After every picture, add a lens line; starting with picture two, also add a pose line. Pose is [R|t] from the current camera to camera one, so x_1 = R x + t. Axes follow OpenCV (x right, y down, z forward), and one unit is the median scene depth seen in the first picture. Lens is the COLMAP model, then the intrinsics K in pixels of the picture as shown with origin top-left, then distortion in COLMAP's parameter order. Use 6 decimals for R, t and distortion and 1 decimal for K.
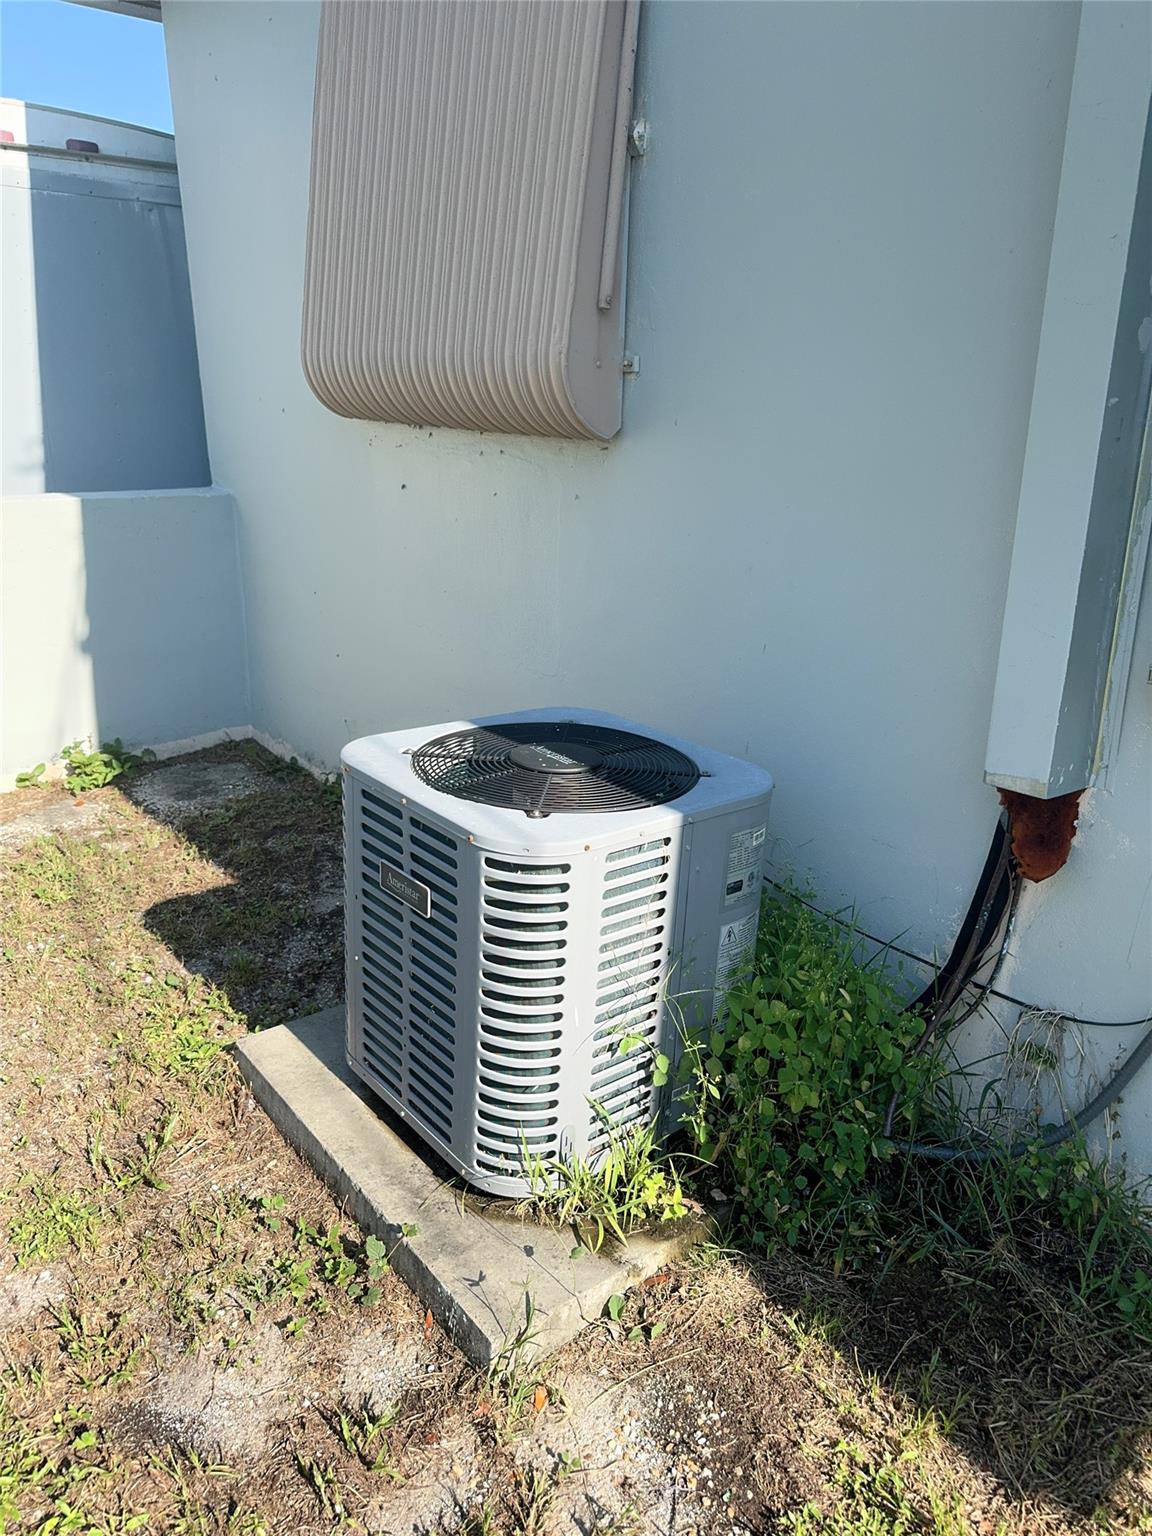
lens RADIAL K [[1098.0, 0, 576.0], [0, 1098.0, 768.0], [0, 0, 1]] dist [0.160485, -0.256926]
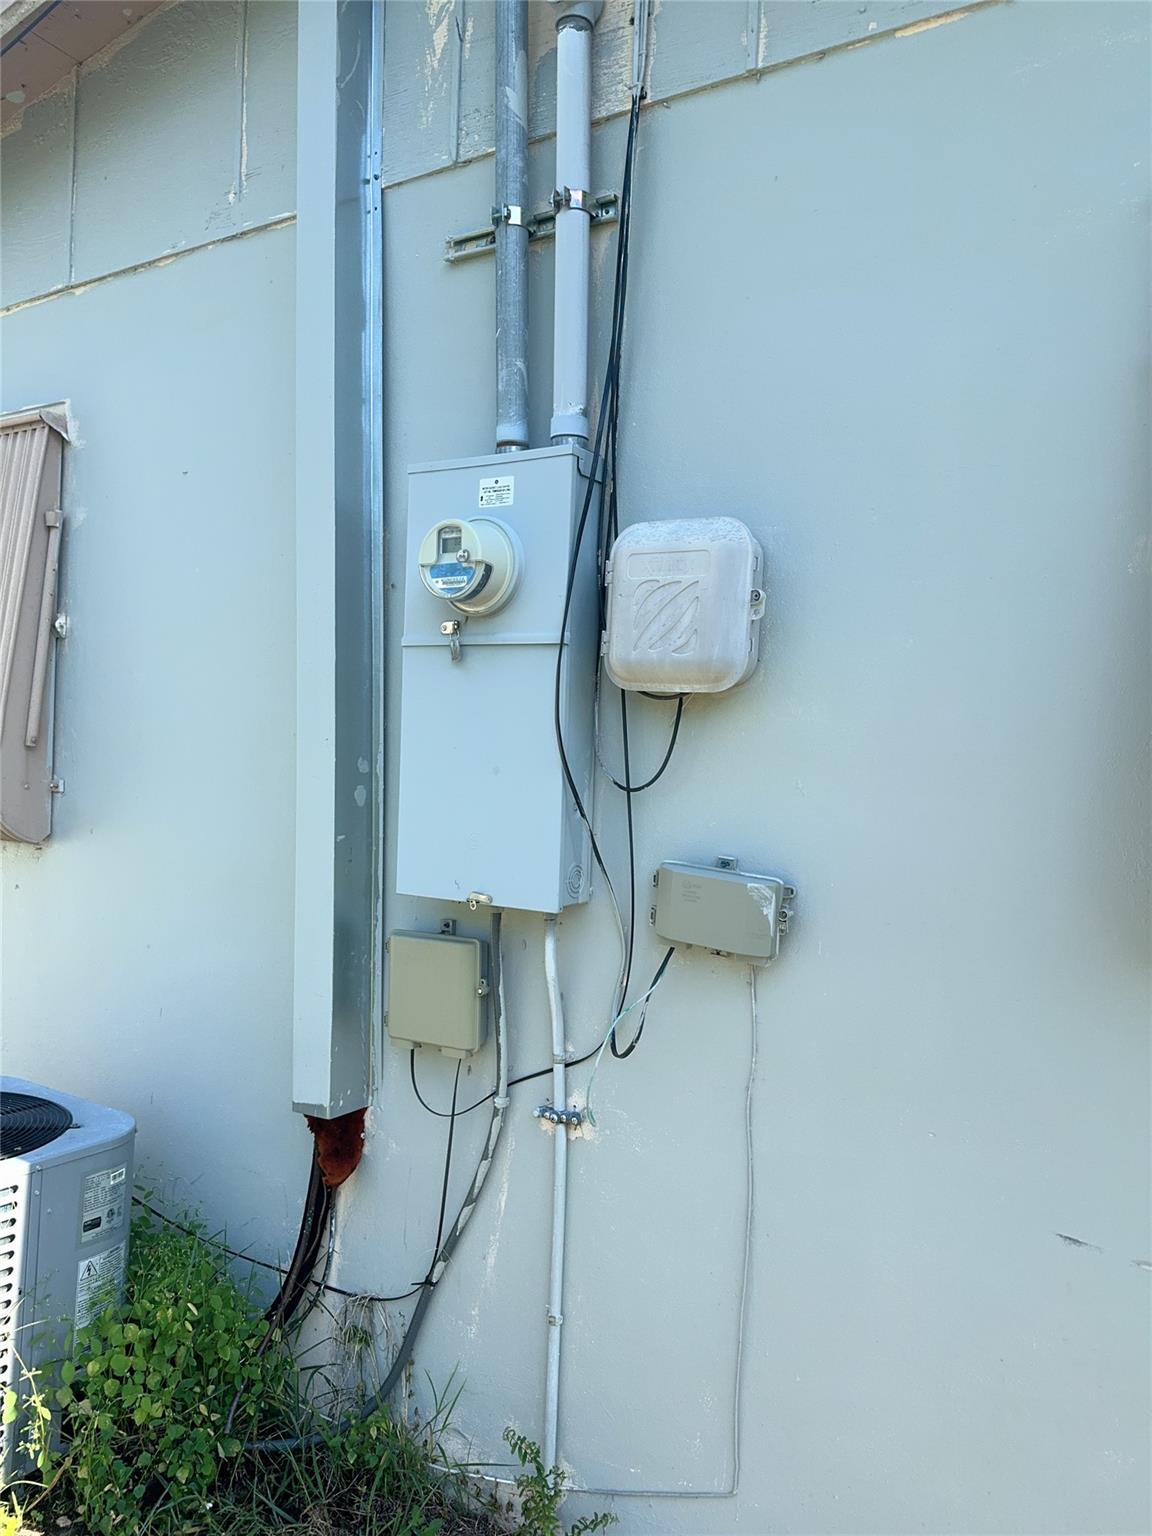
lens RADIAL K [[1121.9, 0, 576.0], [0, 1121.9, 768.0], [0, 0, 1]] dist [0.033854, -0.019823]
pose [[0.946425, 0.002773, 0.322913, 0.238030], [0.092432, 0.955798, -0.279116, 0.027018], [-0.309414, 0.294010, 0.904335, -0.395692]]
